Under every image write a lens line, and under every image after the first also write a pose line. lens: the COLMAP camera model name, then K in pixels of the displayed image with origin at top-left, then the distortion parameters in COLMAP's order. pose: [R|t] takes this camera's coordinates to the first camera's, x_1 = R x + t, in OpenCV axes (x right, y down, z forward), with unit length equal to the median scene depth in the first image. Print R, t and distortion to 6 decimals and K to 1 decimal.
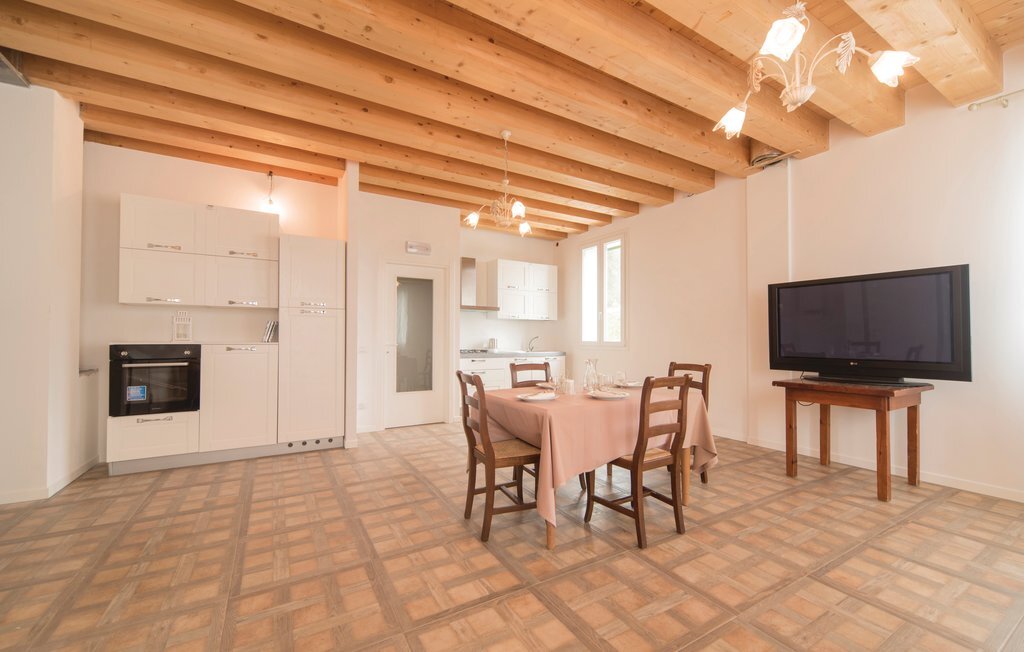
lens RADIAL K [[411.4, 0, 514.4], [0, 411.4, 331.6], [0, 0, 1]] dist [0.000800, 0.000033]
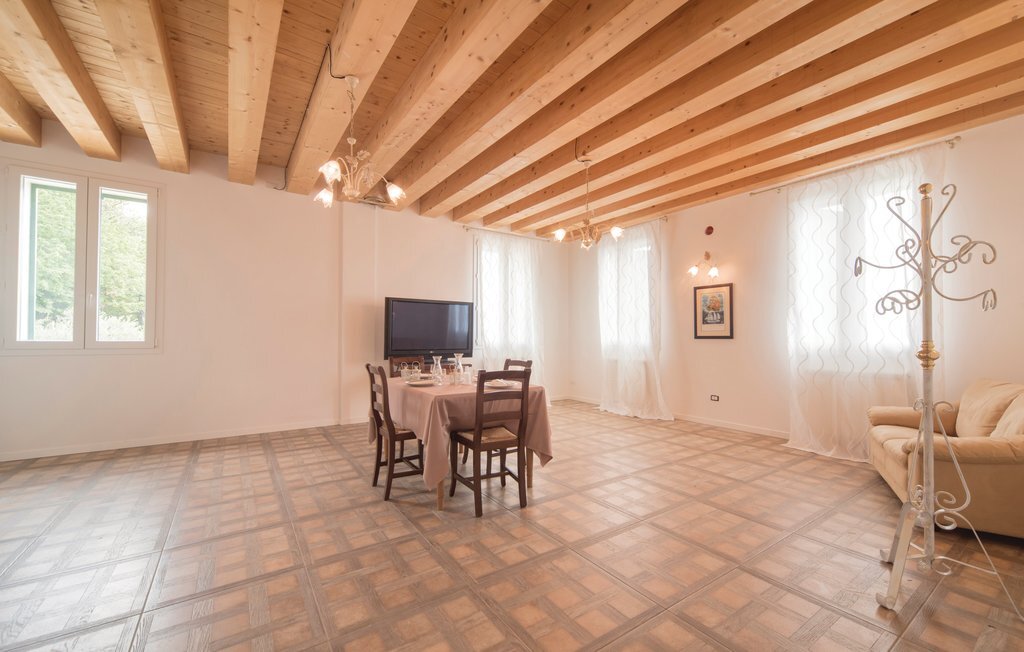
lens RADIAL K [[411.4, 0, 511.7], [0, 411.4, 329.0], [0, 0, 1]] dist [0.000800, 0.000033]
pose [[-0.055799, 0.016836, 0.998300, -1.305733], [-0.016779, 0.999701, -0.017797, 0.016067], [-0.998301, -0.017743, -0.055499, 1.139094]]
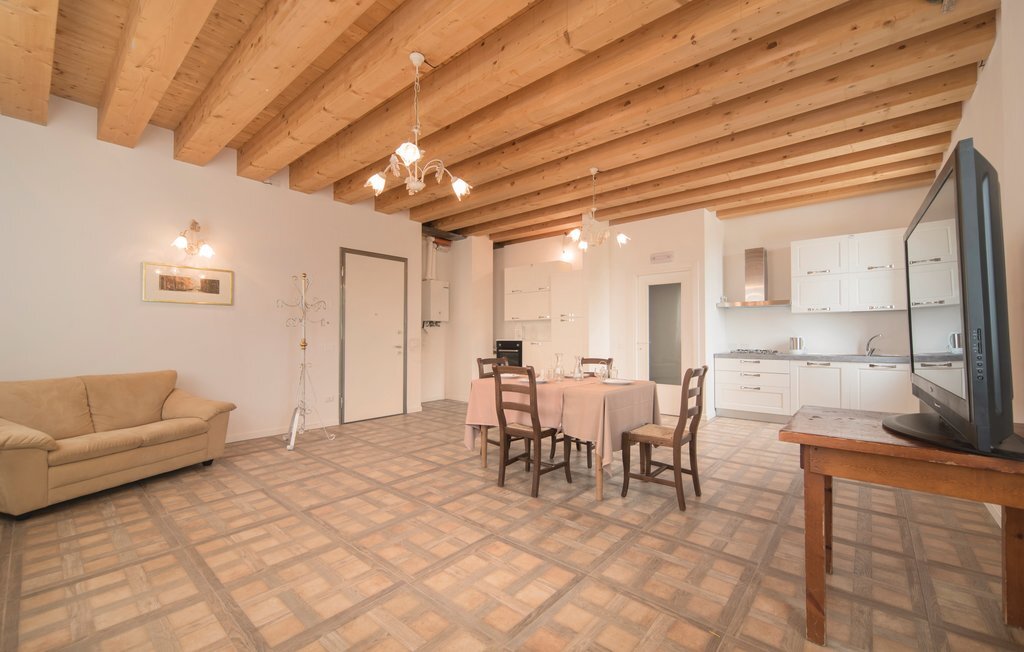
lens RADIAL K [[411.4, 0, 512.2], [0, 411.4, 324.9], [0, 0, 1]] dist [0.000800, 0.000033]
pose [[0.314347, -0.032553, -0.948750, 1.643528], [0.014137, 0.999462, -0.029608, 0.022130], [0.949203, -0.004105, 0.314638, 0.596400]]
